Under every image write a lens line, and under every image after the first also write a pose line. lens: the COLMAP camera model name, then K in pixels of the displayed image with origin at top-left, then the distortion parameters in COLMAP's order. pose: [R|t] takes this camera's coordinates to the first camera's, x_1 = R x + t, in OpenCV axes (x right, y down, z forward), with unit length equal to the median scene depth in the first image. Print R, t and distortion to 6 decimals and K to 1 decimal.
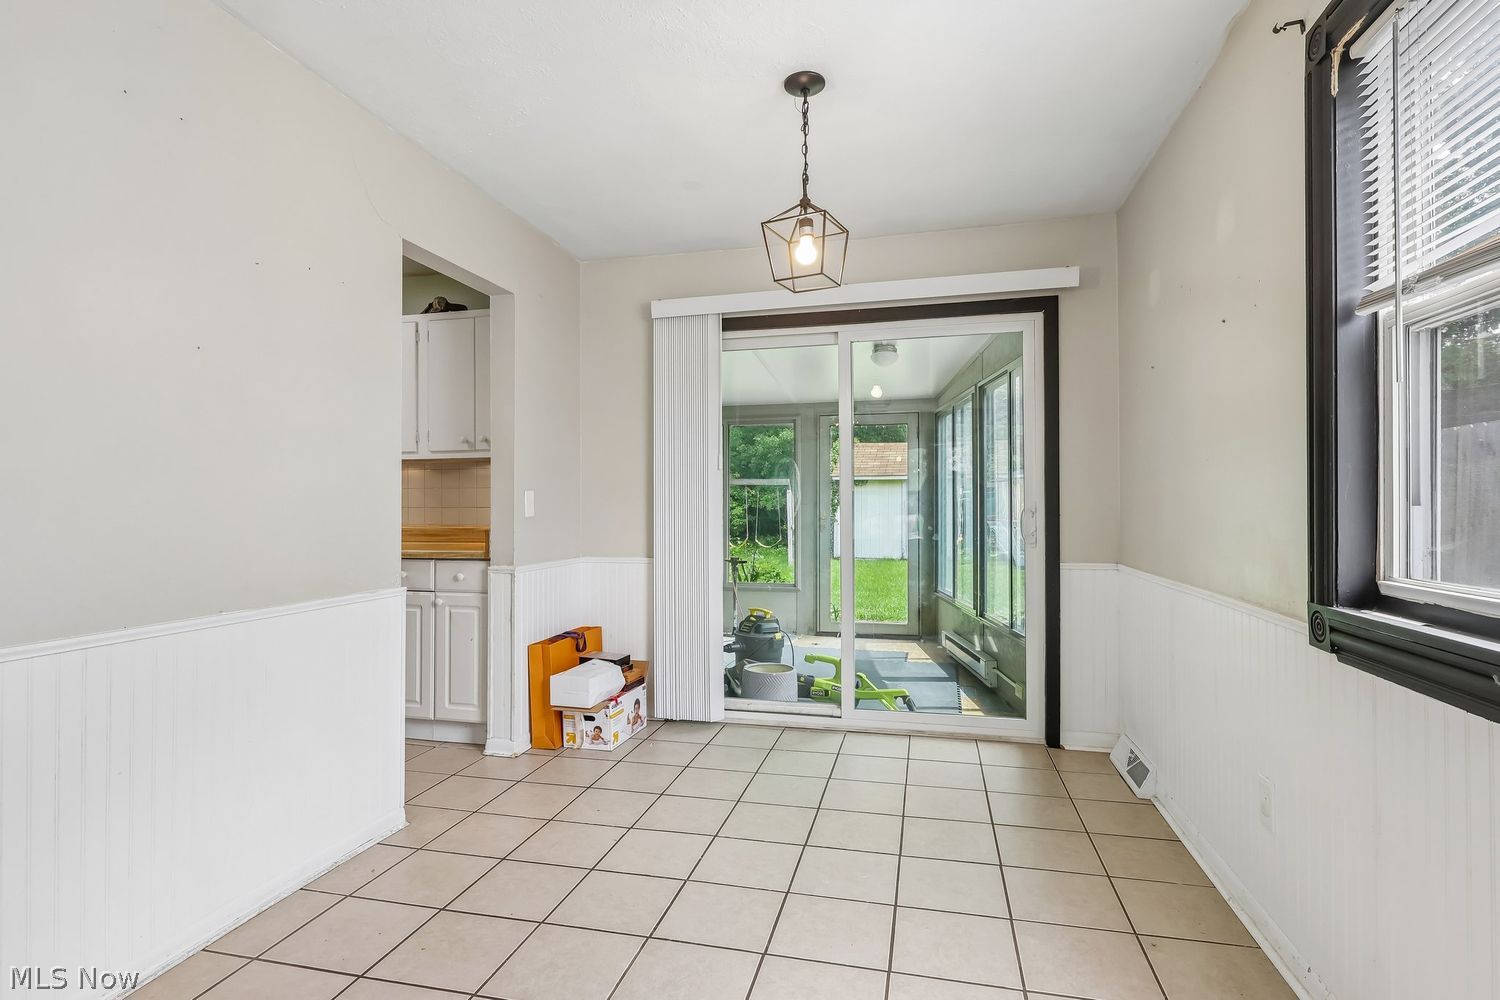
lens RADIAL K [[767.9, 0, 747.5], [0, 767.9, 497.9], [0, 0, 1]] dist [-0.001667, 0.000145]
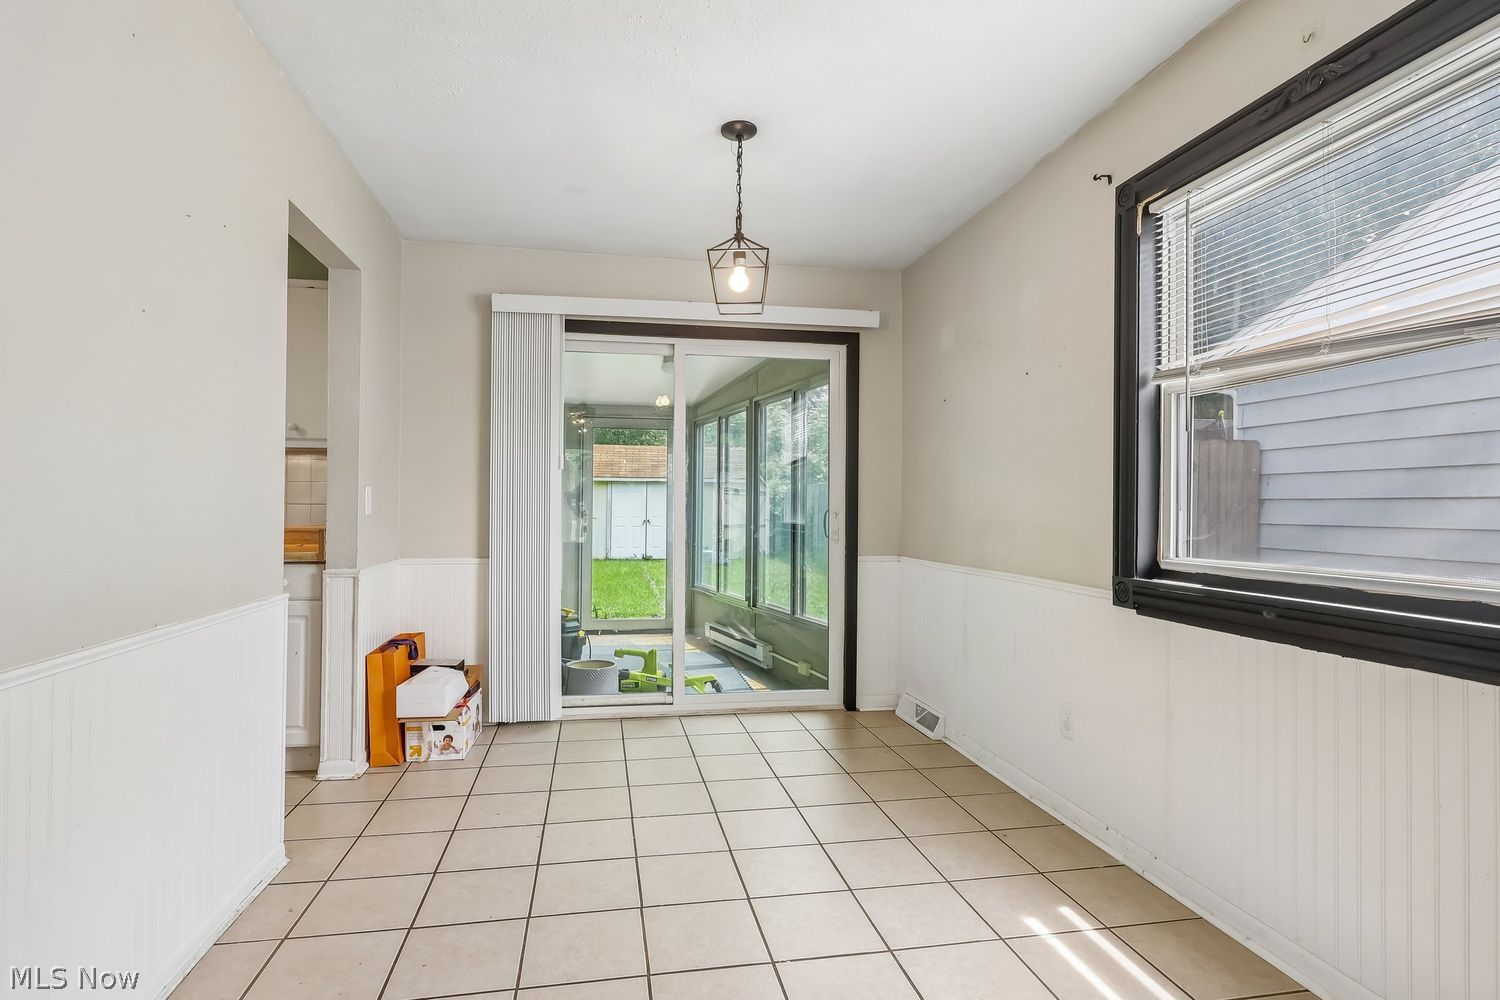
lens RADIAL K [[766.6, 0, 750.0], [0, 766.6, 500.0], [0, 0, 1]] dist [-0.002655, 0.000153]
pose [[0.909420, 0.014008, 0.415643, -0.253547], [-0.014505, 0.999893, -0.001961, 0.002028], [-0.415626, -0.004245, 0.909526, -0.019138]]
